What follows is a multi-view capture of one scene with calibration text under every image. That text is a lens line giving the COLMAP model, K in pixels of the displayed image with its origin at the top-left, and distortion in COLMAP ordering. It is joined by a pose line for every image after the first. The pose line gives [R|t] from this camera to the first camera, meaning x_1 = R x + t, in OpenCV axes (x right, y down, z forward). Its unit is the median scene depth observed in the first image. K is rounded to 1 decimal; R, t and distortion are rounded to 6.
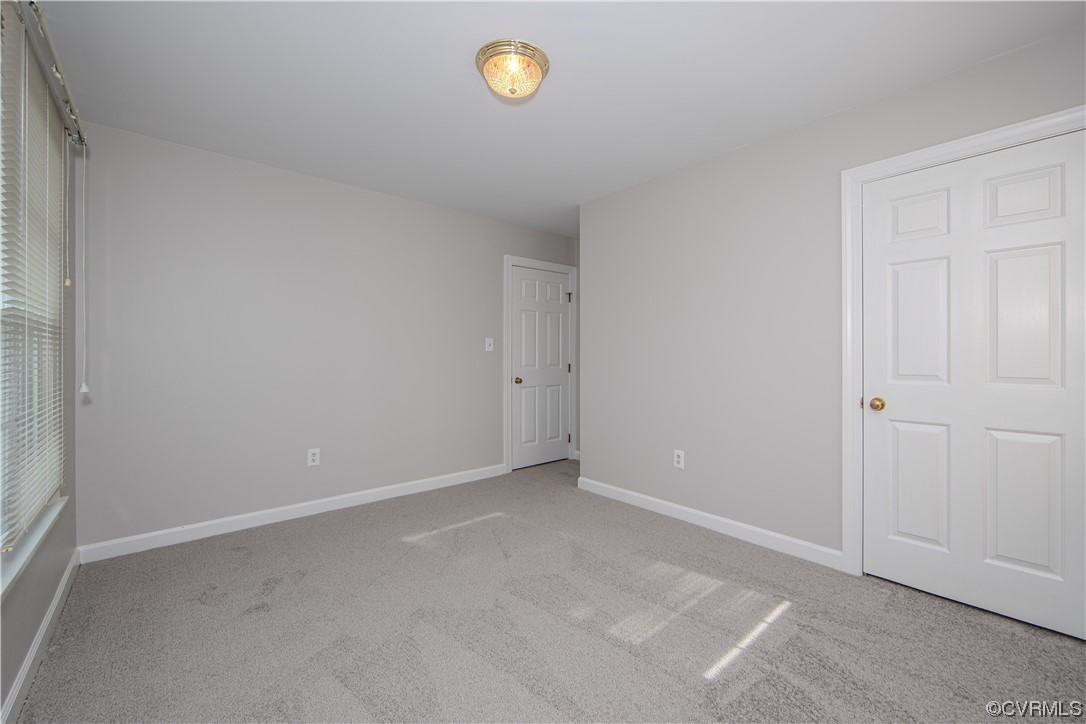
lens RADIAL K [[438.4, 0, 540.9], [0, 438.4, 354.7], [0, 0, 1]] dist [-0.010315, 0.000093]
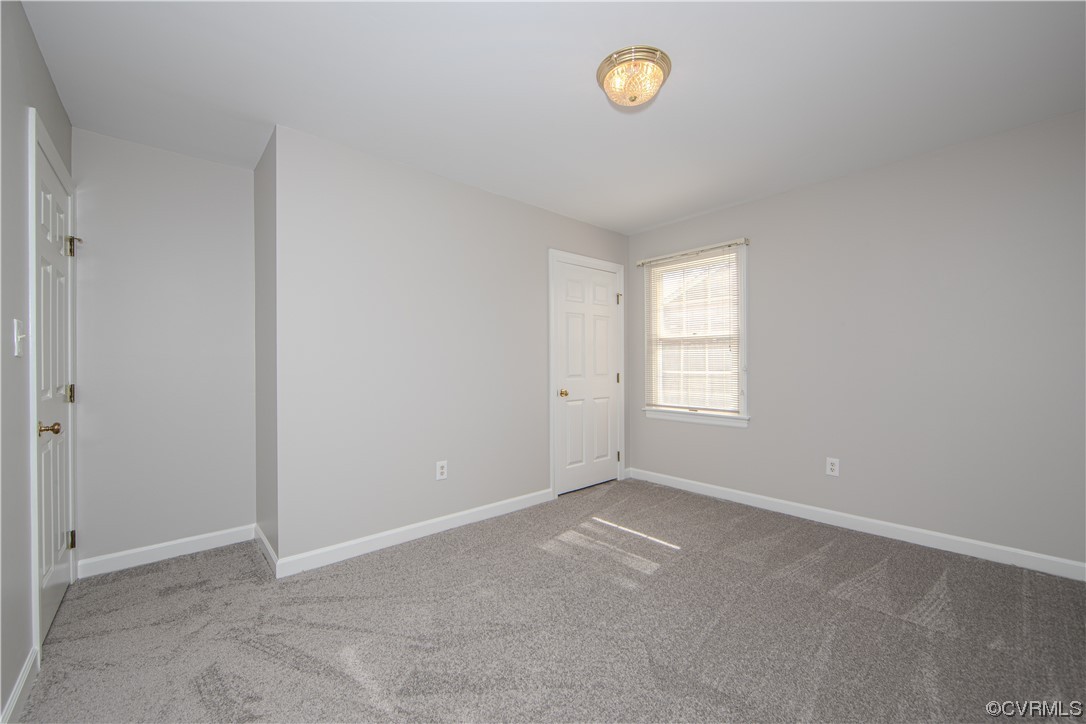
lens RADIAL K [[438.4, 0, 541.6], [0, 438.4, 363.9], [0, 0, 1]] dist [-0.010315, 0.000093]
pose [[-0.008780, 0.001874, 0.999960, -0.989042], [0.009425, 0.999954, -0.001791, 0.003229], [-0.999917, 0.009409, -0.008797, 1.139588]]
